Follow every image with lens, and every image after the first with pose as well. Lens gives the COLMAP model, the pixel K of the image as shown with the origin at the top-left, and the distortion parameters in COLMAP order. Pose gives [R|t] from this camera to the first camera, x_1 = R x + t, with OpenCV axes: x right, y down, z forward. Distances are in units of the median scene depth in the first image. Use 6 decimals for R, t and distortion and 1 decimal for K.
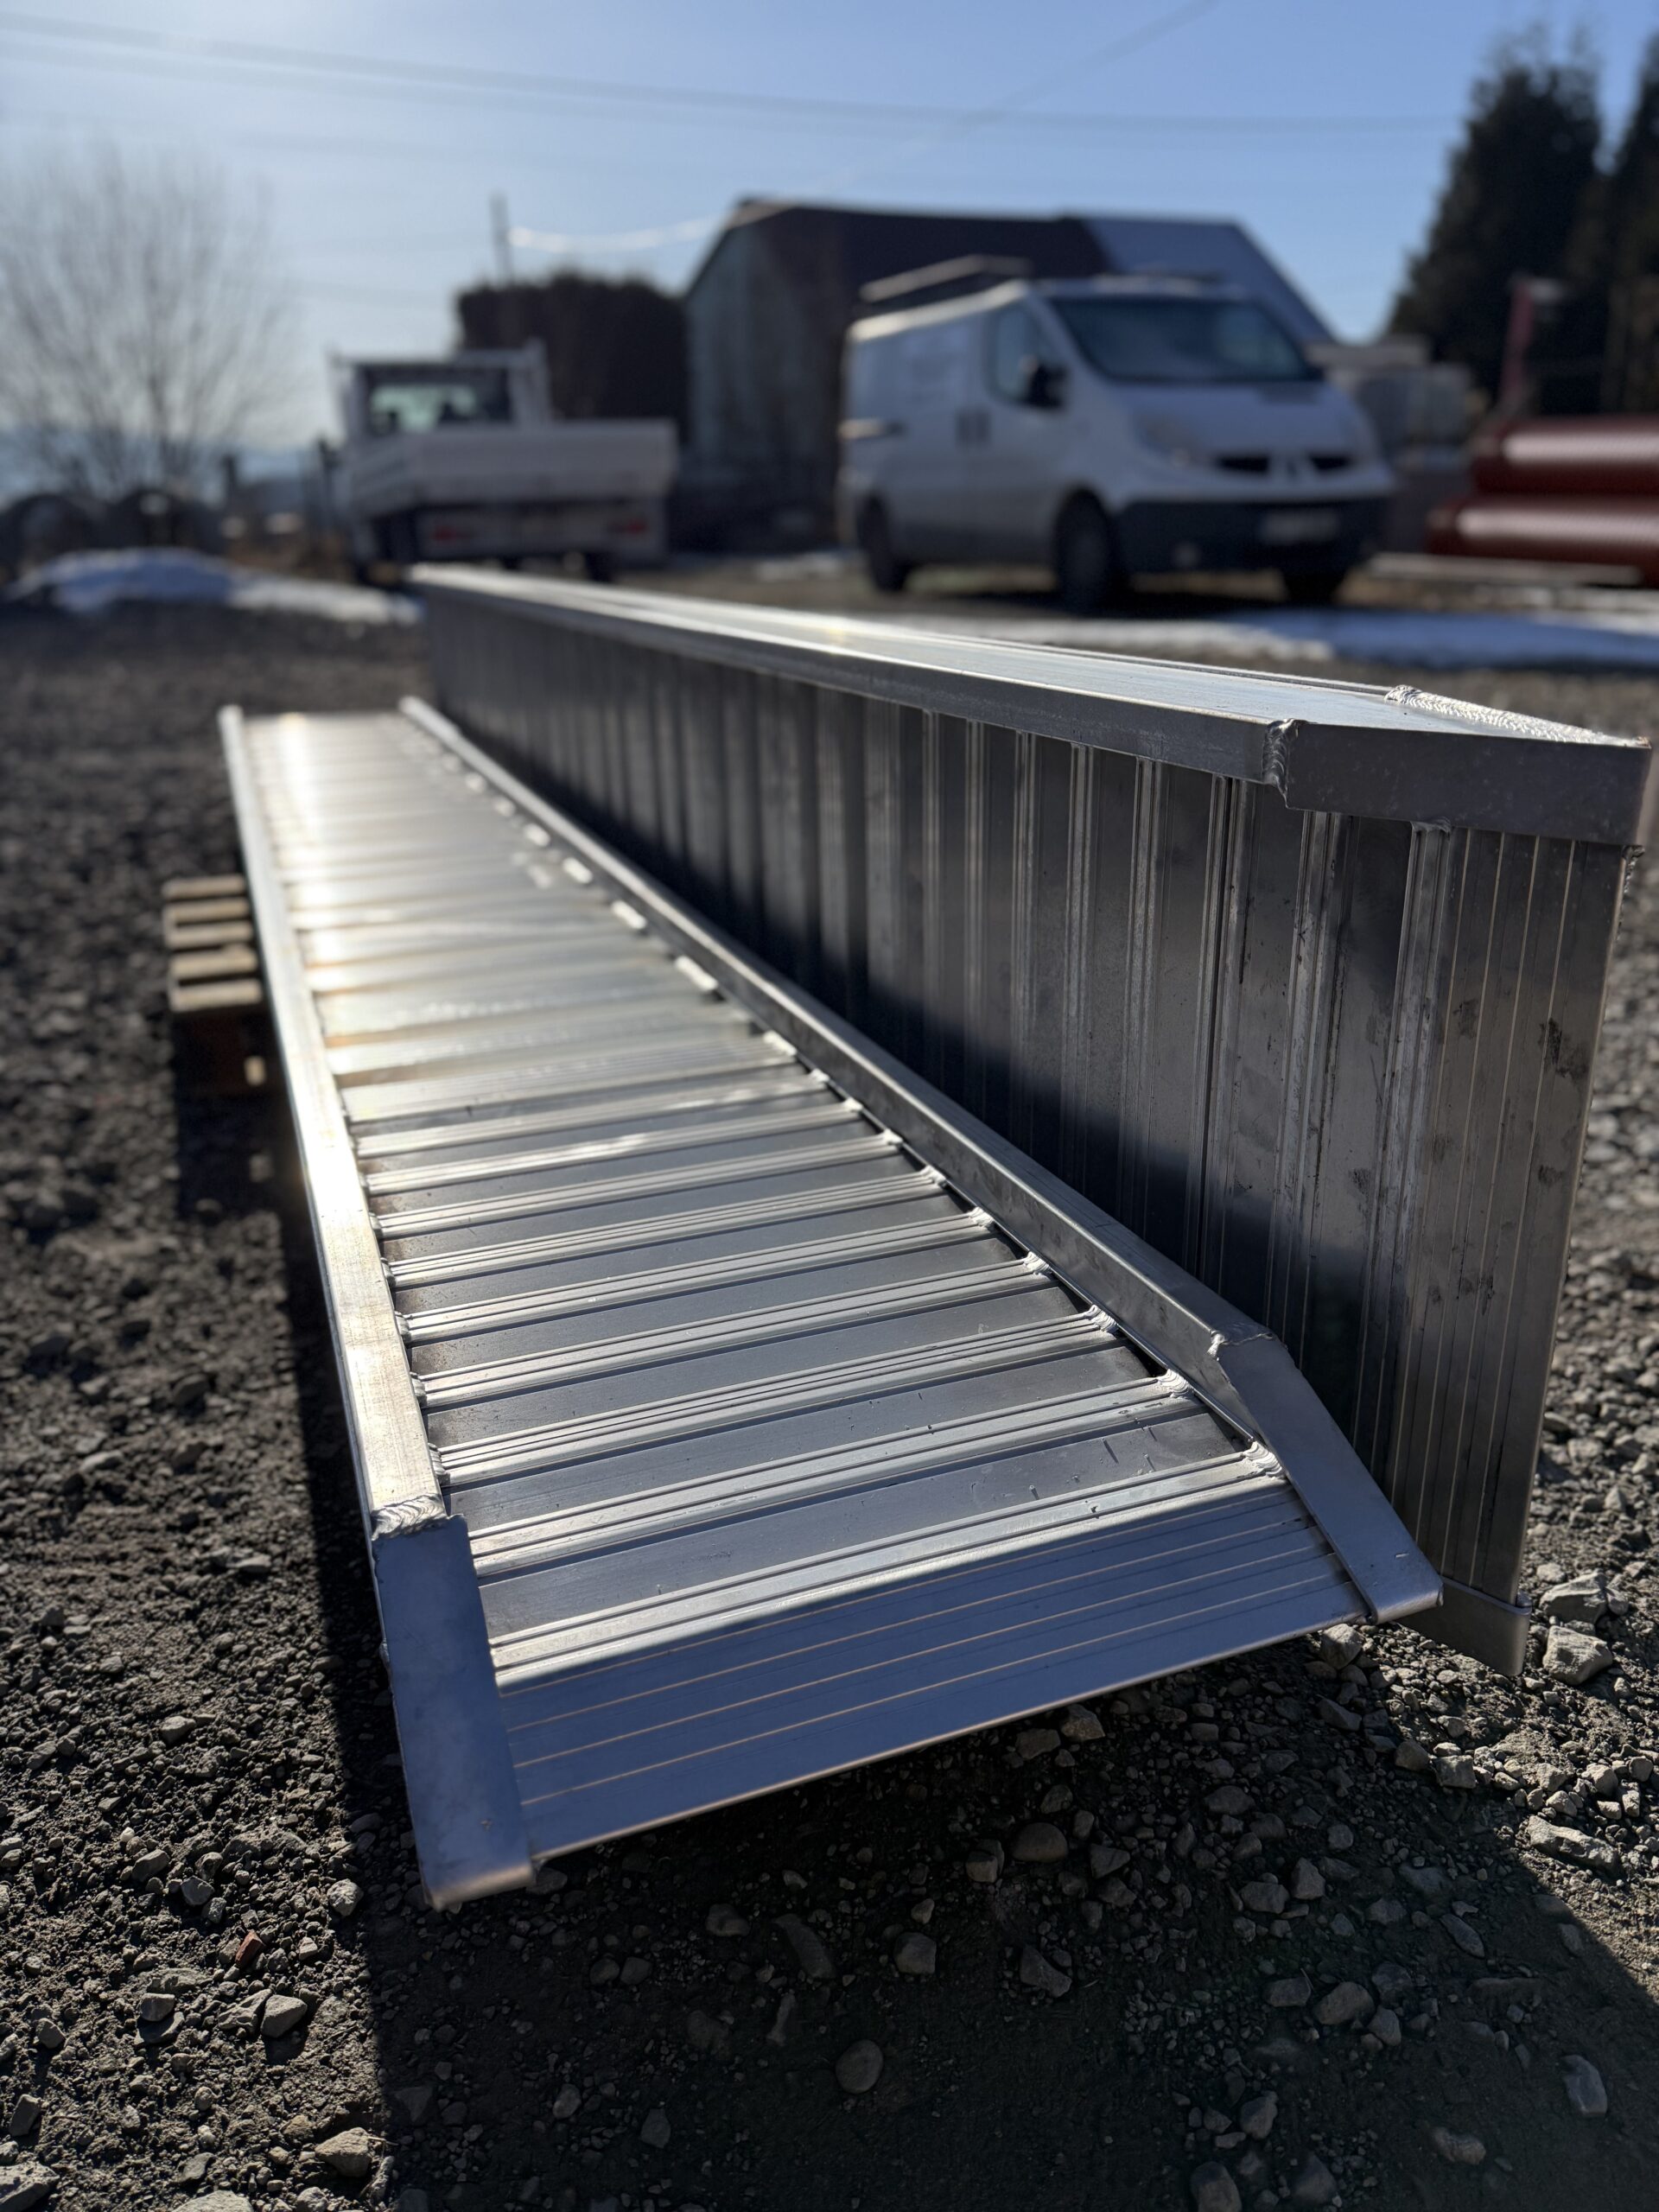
lens RADIAL K [[1602.5, 0, 814.7], [0, 1602.5, 1116.4], [0, 0, 1]] dist [0.006255, -0.027464]
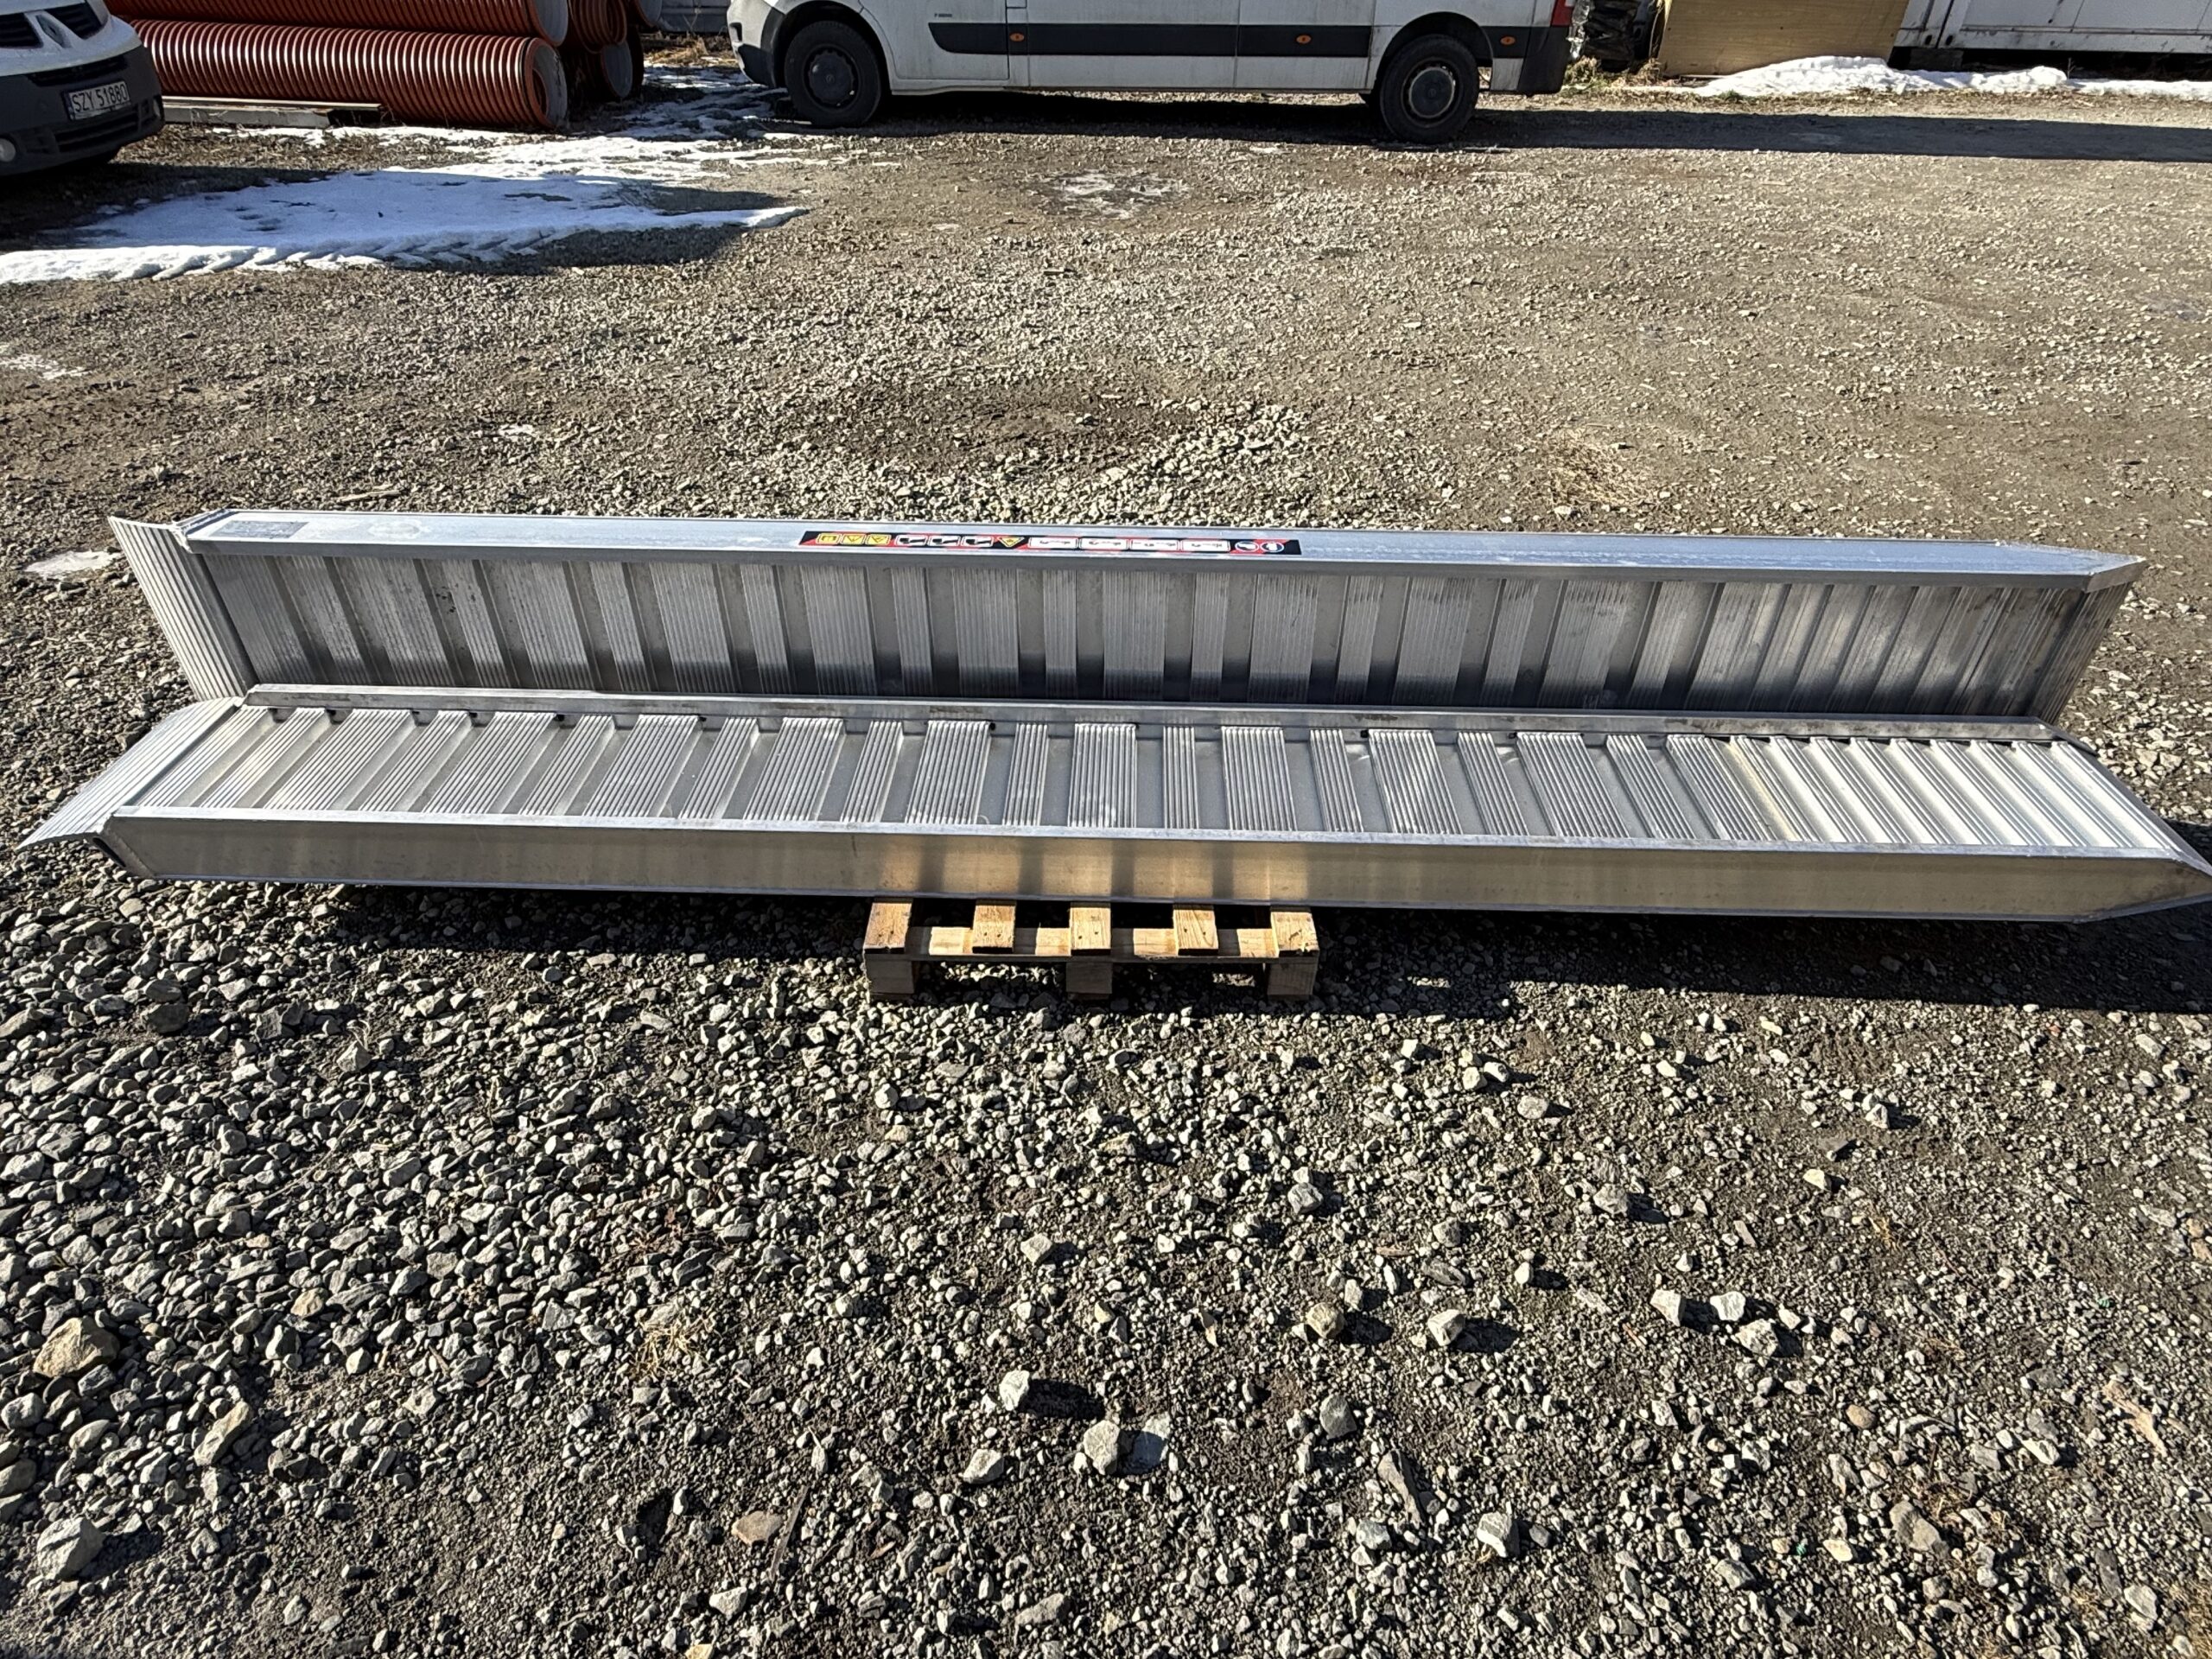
lens RADIAL K [[1276.1, 0, 1118.7], [0, 1276.1, 829.4], [0, 0, 1]] dist [-0.004035, -0.002433]
pose [[0.364022, -0.541699, 0.757661, -2.392853], [0.305151, 0.837939, 0.452484, -1.360399], [-0.879984, 0.066487, 0.470328, 1.200508]]
